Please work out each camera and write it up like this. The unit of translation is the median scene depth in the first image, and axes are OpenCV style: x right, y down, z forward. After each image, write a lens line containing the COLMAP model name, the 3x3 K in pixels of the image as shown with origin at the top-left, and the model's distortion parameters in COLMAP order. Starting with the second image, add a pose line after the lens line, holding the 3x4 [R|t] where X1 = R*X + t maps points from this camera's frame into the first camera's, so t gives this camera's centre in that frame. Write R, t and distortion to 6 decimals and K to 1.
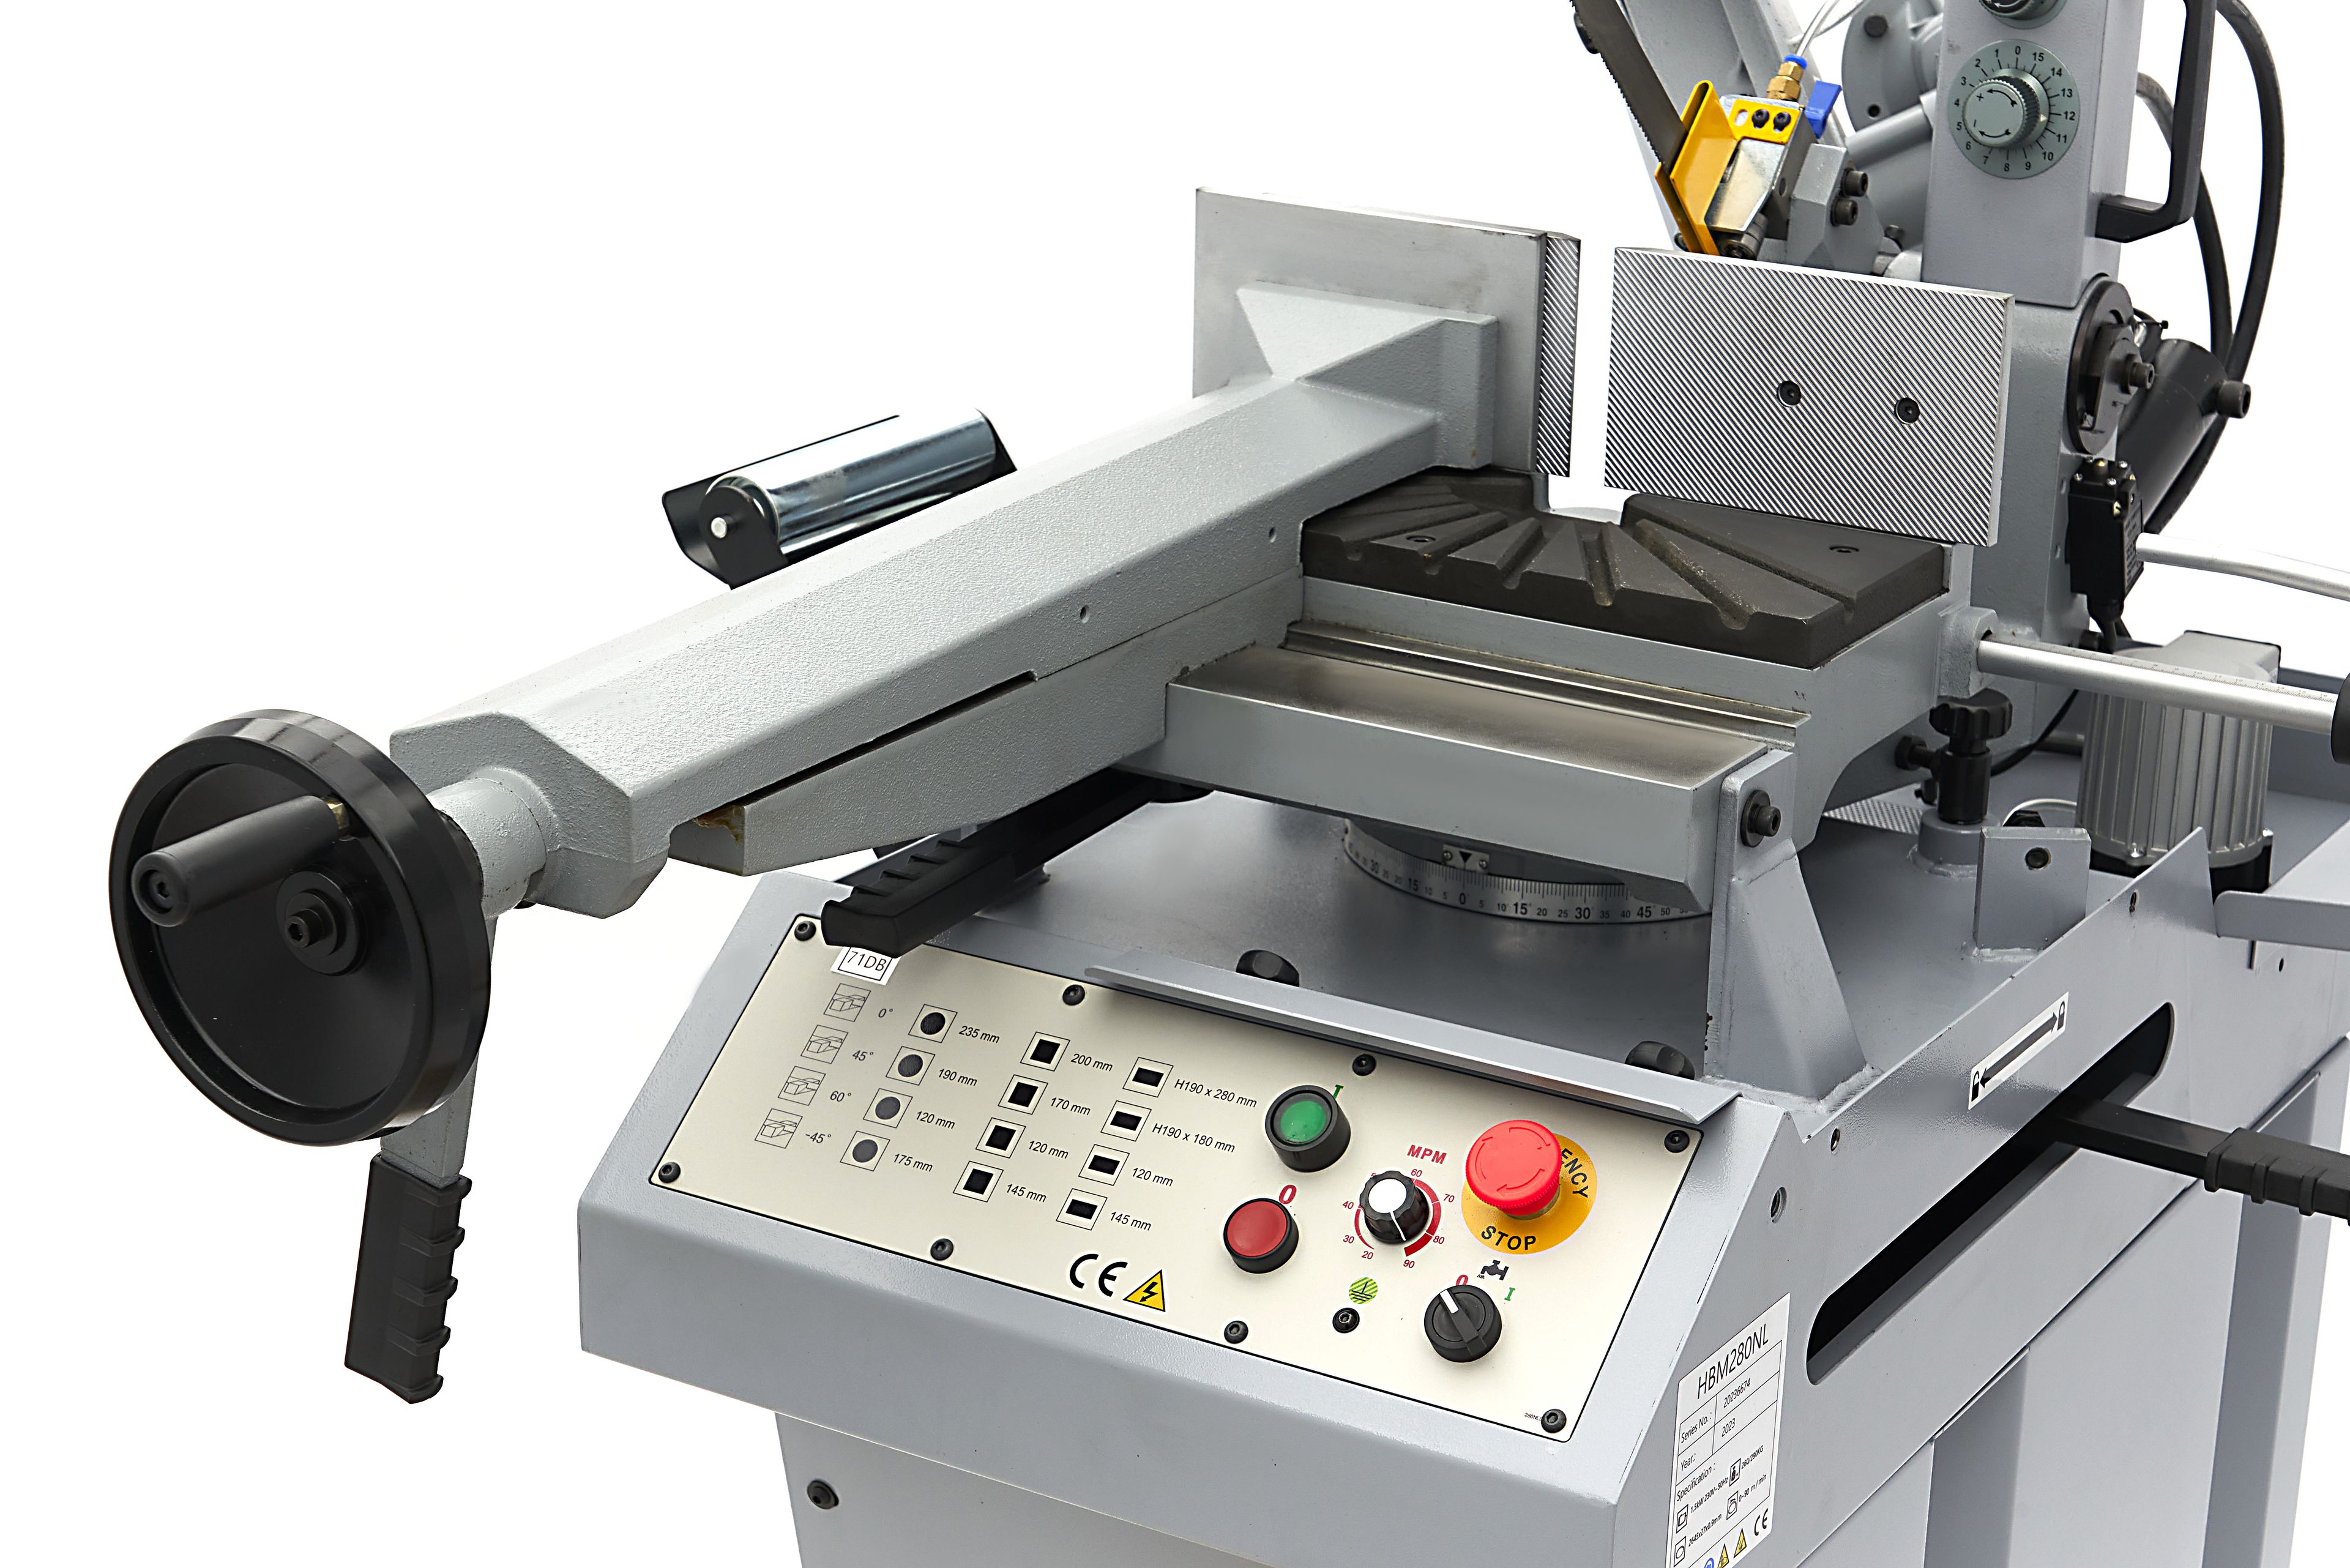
lens RADIAL K [[4471.2, 0, 1175.0], [0, 4471.2, 784.0], [0, 0, 1]] dist [0.000295, -0.046728]
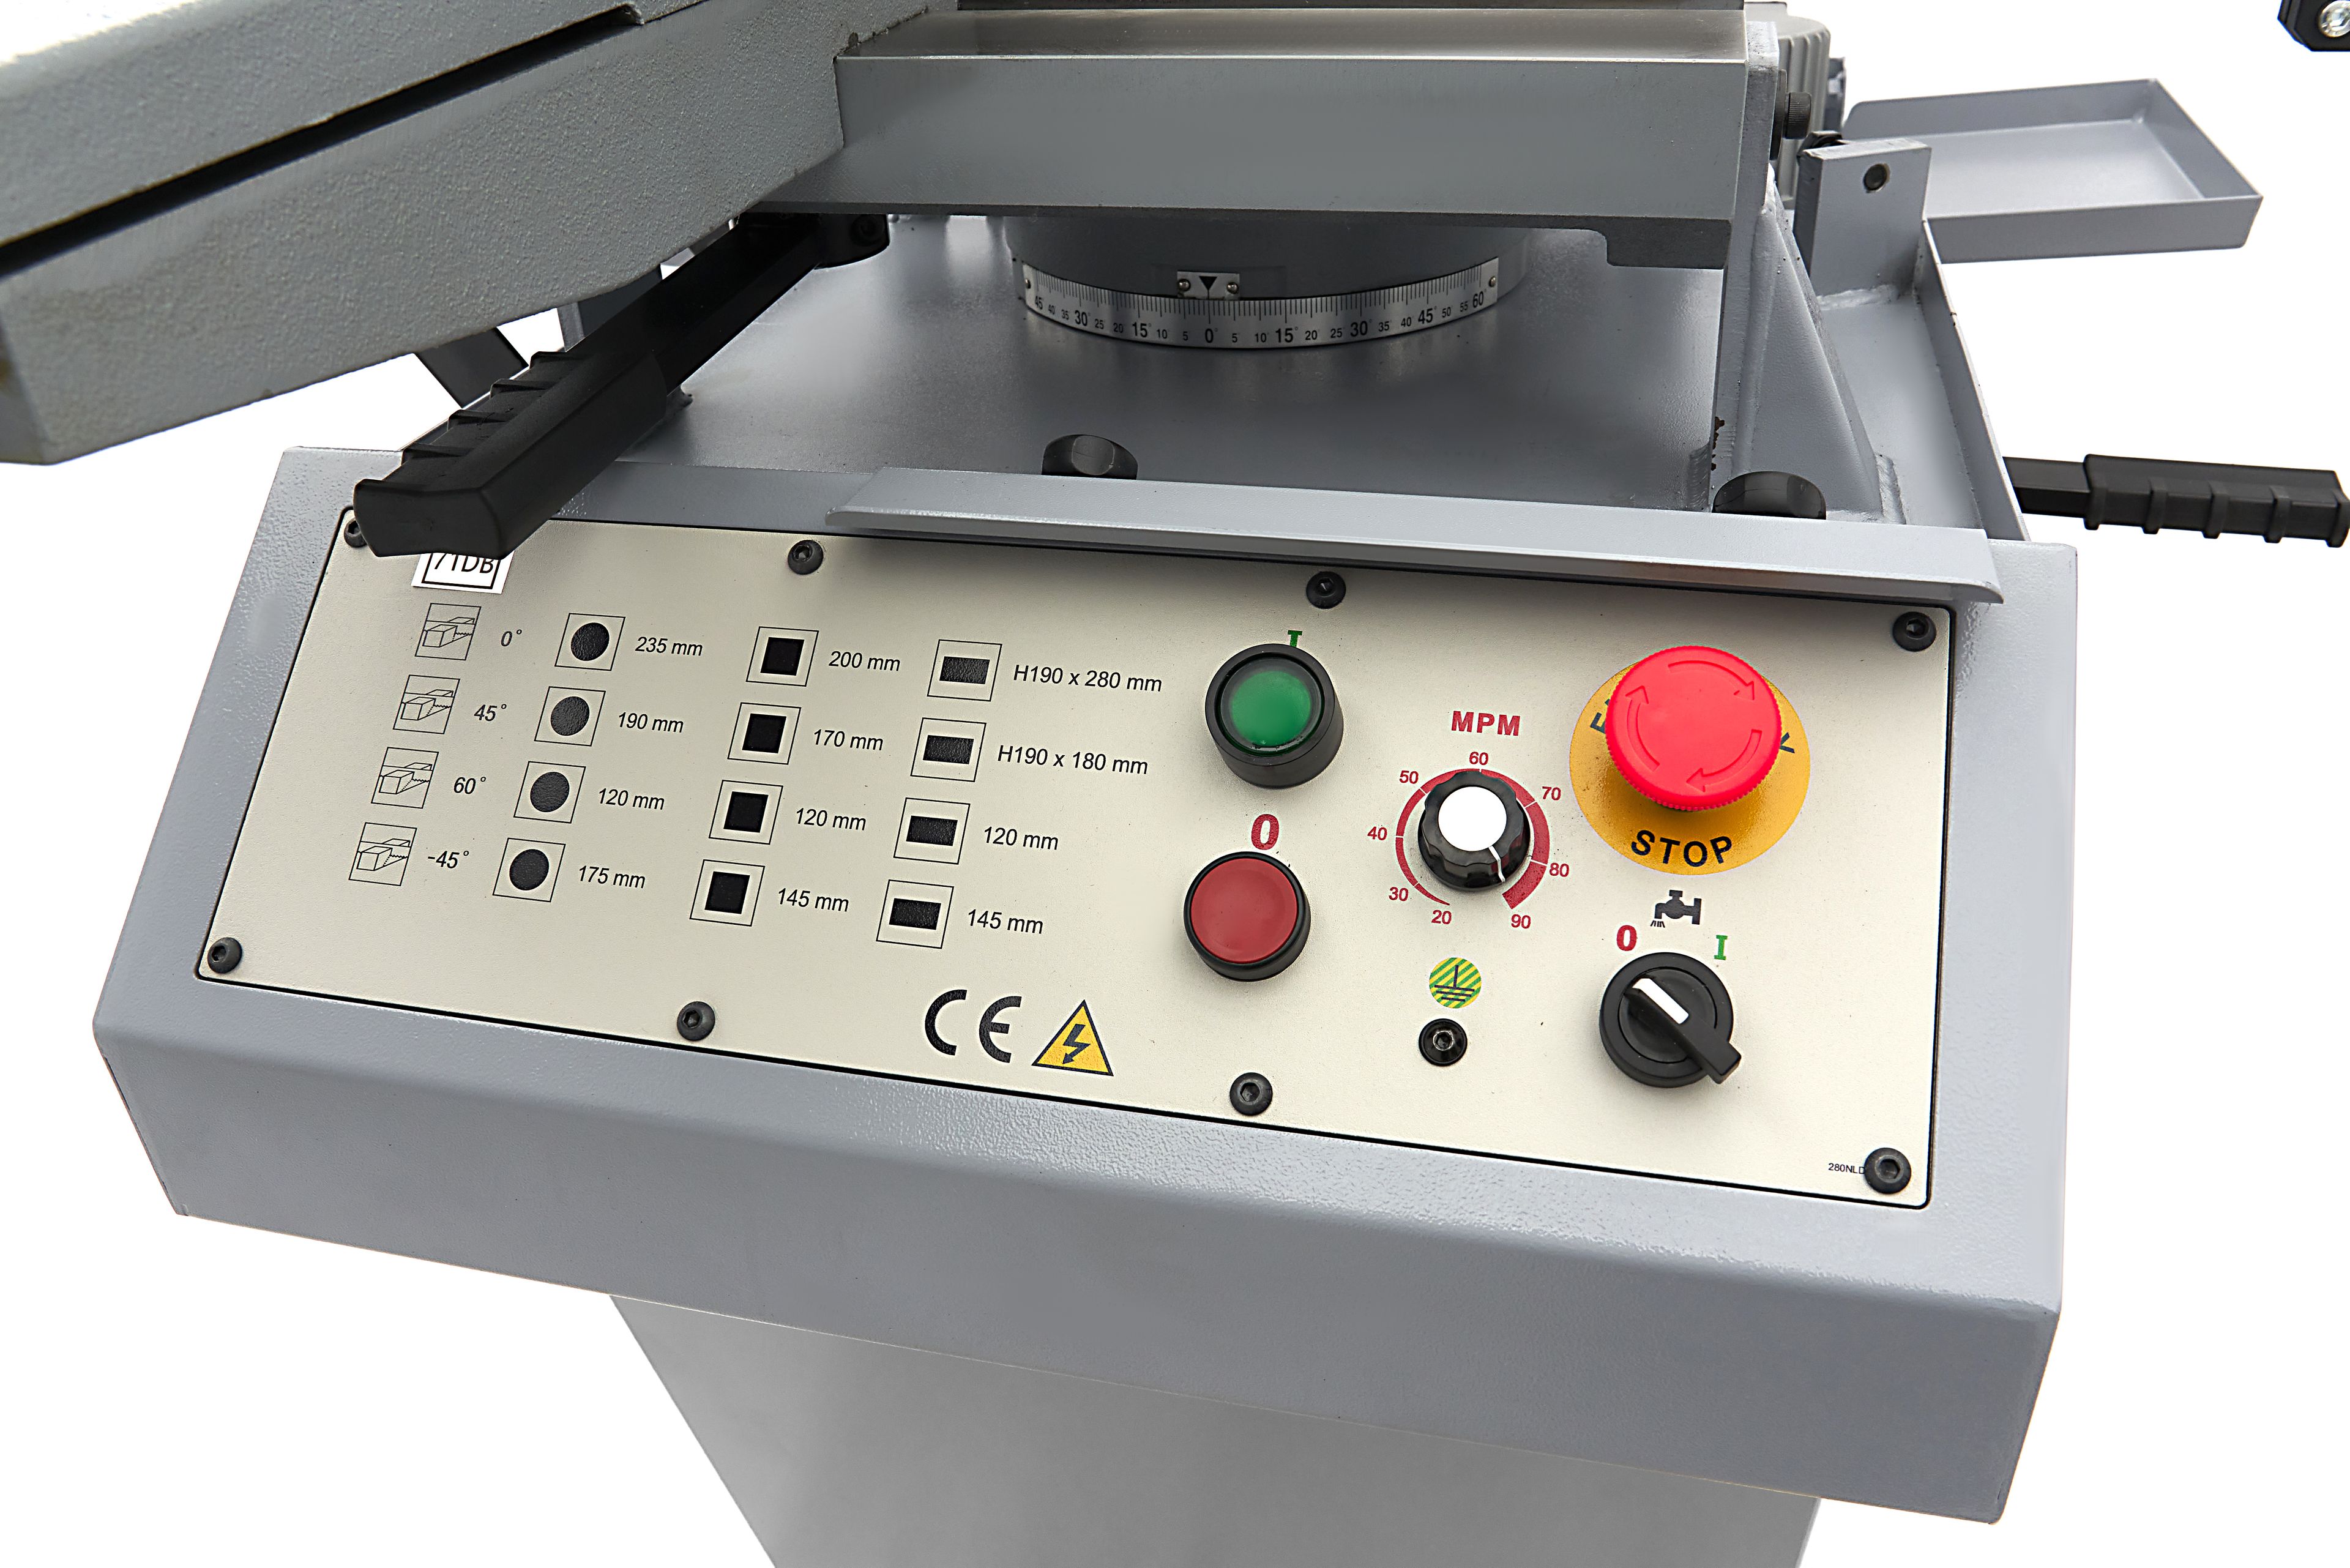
lens RADIAL K [[1874.3, 0, 1175.0], [0, 1874.3, 784.0], [0, 0, 1]] dist [-0.096120, 0.104191]
pose [[0.950789, -0.214014, 0.224051, -0.040036], [0.157331, 0.956433, 0.245931, 0.021807], [-0.266923, -0.198578, 0.943037, 0.752086]]
